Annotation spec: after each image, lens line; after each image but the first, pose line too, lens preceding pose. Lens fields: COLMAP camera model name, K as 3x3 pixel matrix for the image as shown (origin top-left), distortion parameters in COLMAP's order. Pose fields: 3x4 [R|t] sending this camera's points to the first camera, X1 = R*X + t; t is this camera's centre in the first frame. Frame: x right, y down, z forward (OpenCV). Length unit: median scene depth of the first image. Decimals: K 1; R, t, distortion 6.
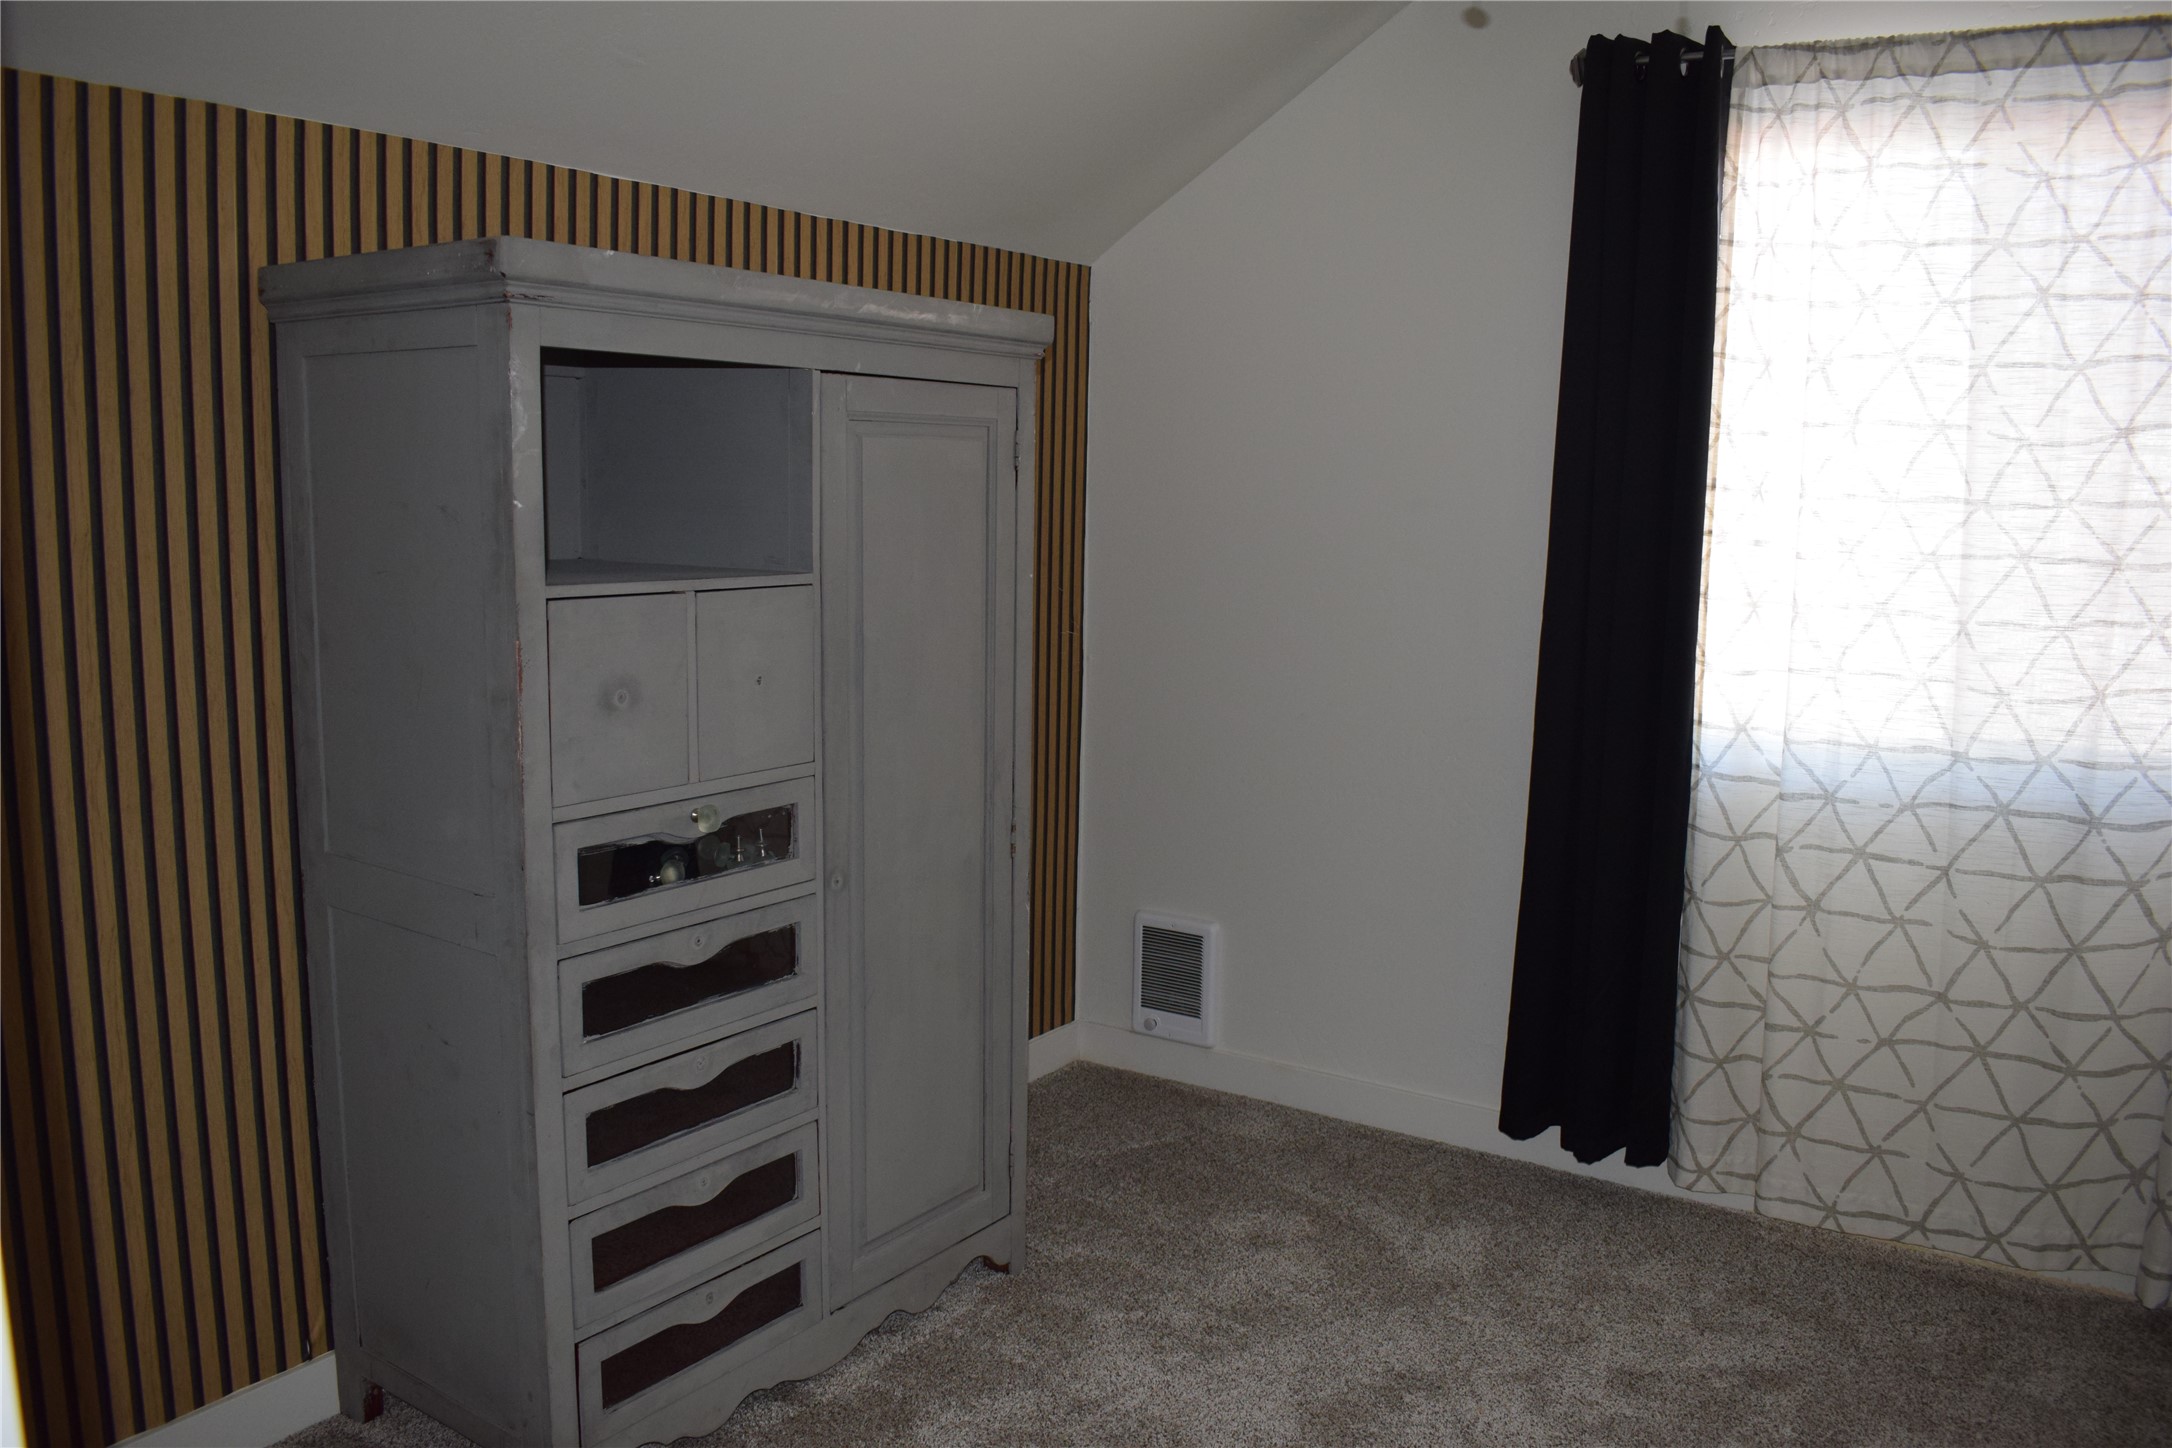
lens RADIAL K [[1715.8, 0, 1088.5], [0, 1715.8, 741.6], [0, 0, 1]] dist [-0.099038, 0.020321]
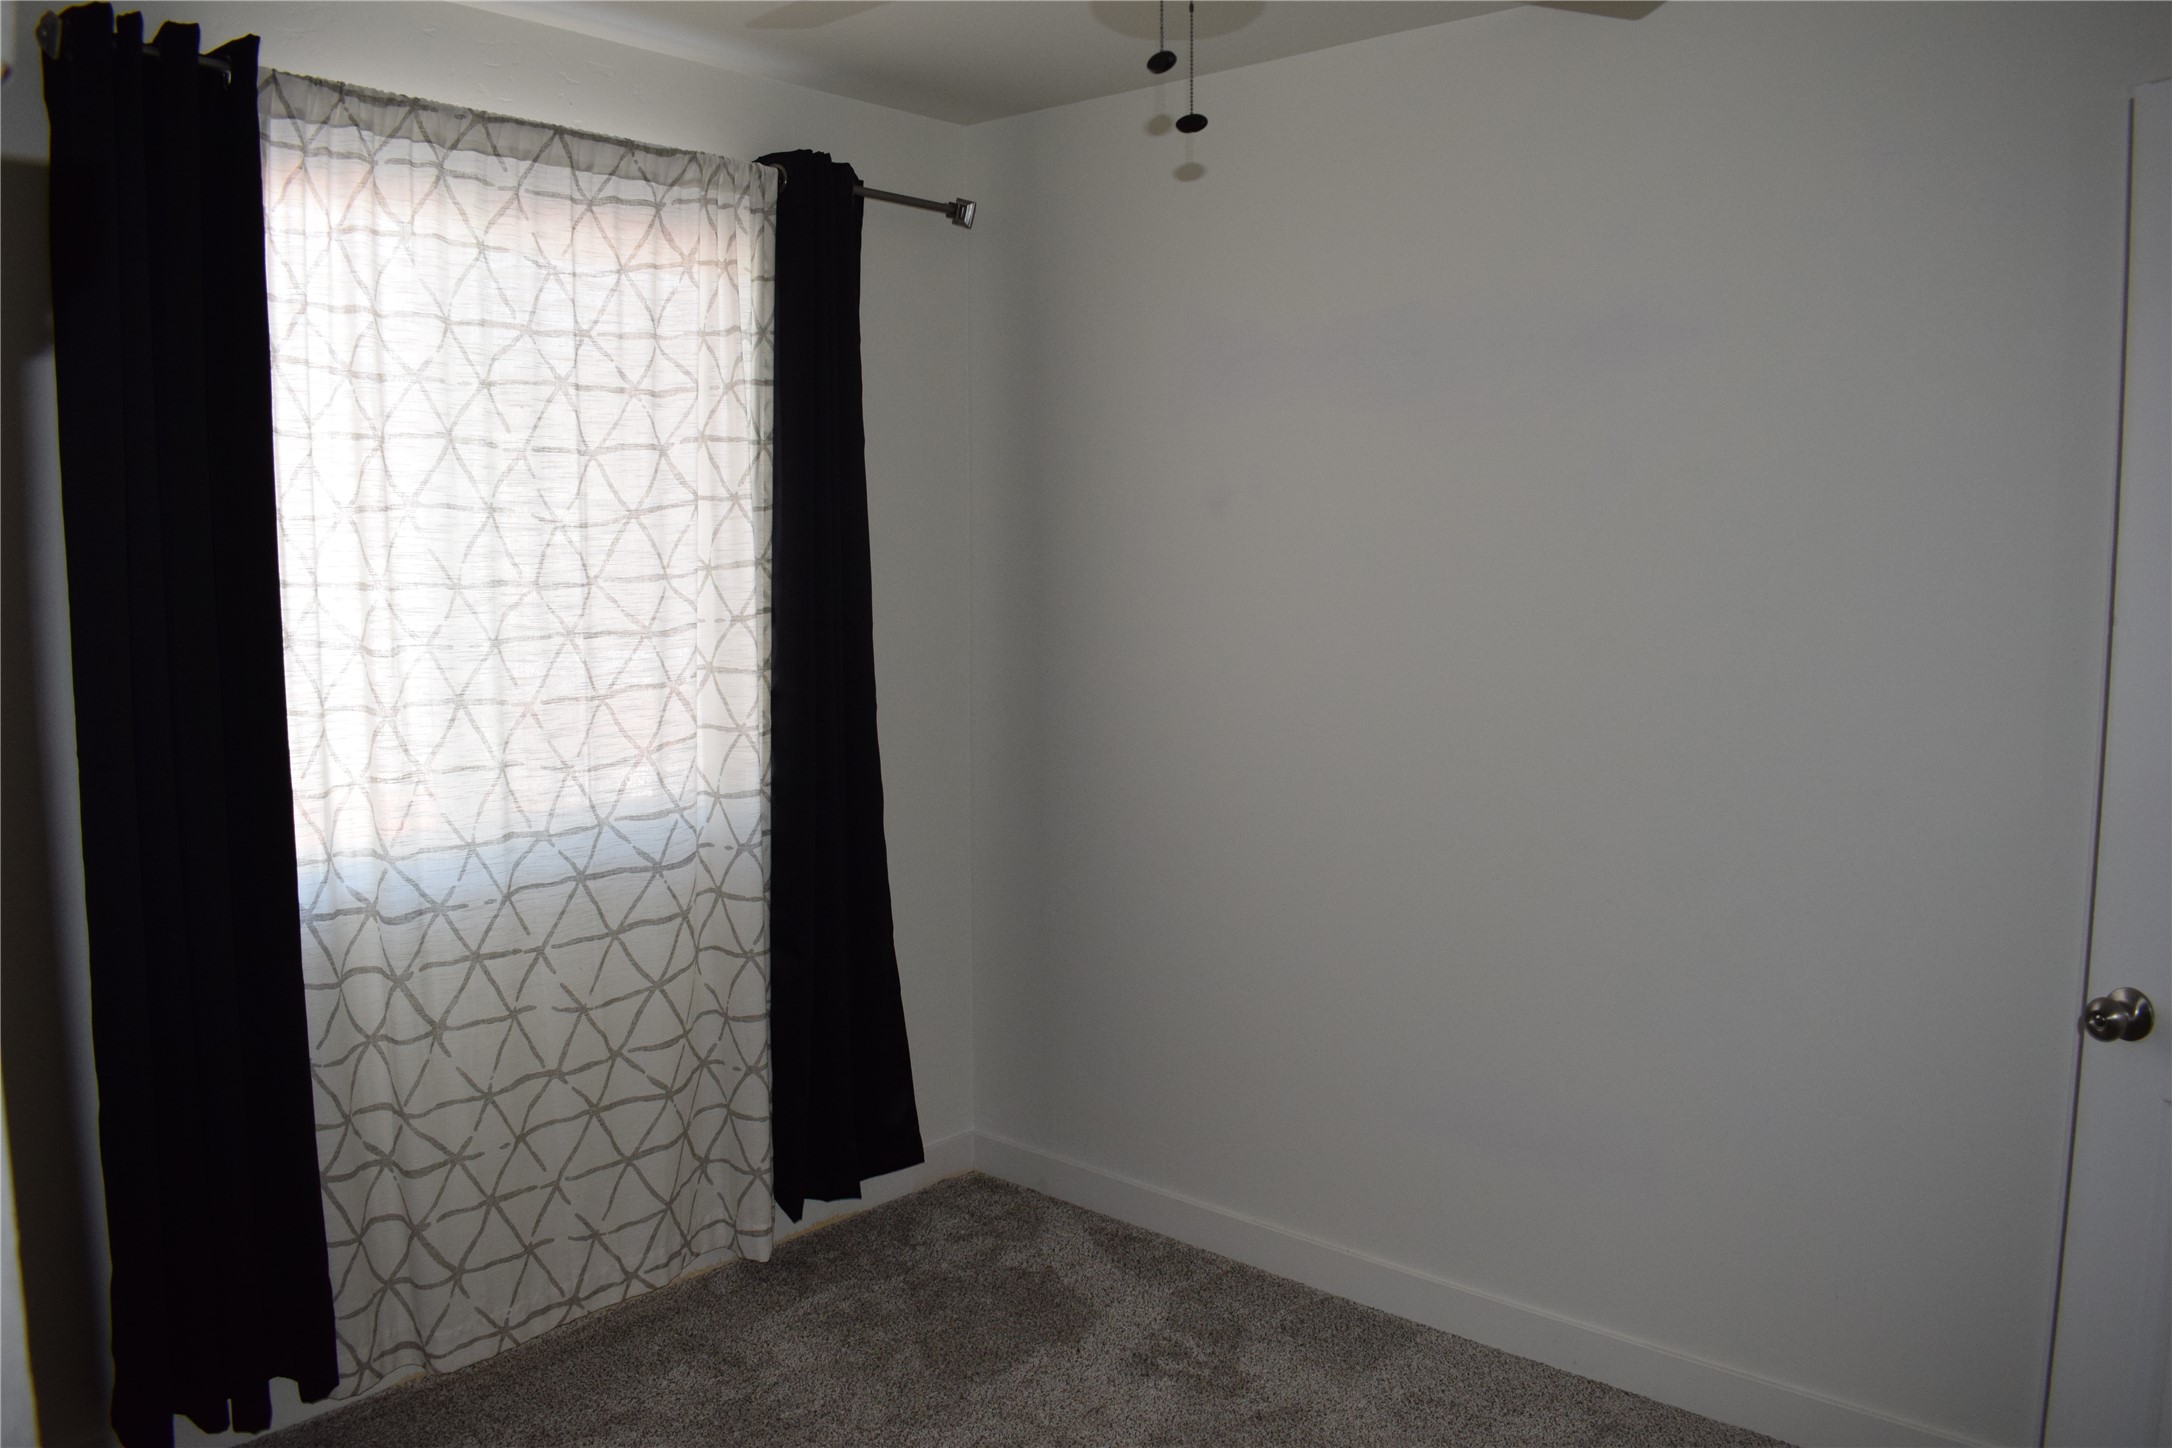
lens RADIAL K [[1715.8, 0, 1090.0], [0, 1715.8, 711.8], [0, 0, 1]] dist [-0.099038, 0.020321]
pose [[0.118228, -0.117415, 0.986020, -0.448431], [0.151266, 0.983525, 0.098980, -0.118191], [-0.981397, 0.137449, 0.134041, 0.541602]]
